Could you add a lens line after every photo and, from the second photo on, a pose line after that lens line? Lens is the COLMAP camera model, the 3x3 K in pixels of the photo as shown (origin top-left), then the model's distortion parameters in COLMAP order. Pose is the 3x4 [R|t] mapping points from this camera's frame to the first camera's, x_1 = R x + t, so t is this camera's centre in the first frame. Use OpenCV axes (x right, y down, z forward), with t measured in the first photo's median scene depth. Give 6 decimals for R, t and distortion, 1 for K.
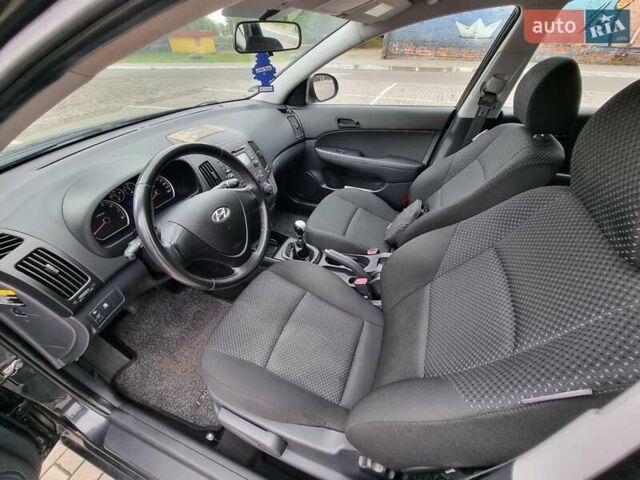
lens RADIAL K [[263.7, 0, 320.0], [0, 263.7, 240.0], [0, 0, 1]] dist [-0.033980, 0.000000]
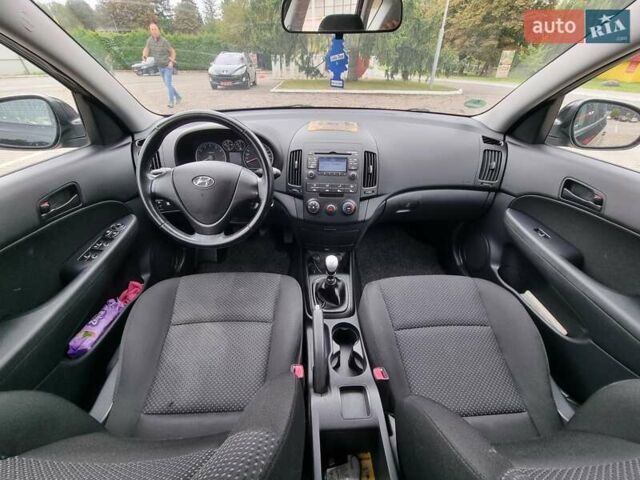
lens RADIAL K [[263.7, 0, 320.0], [0, 263.7, 240.0], [0, 0, 1]] dist [-0.033980, 0.000000]
pose [[0.395251, 0.530849, -0.749651, 0.333502], [-0.570892, 0.781309, 0.252267, -0.208617], [0.719624, 0.328261, 0.611871, 0.350536]]
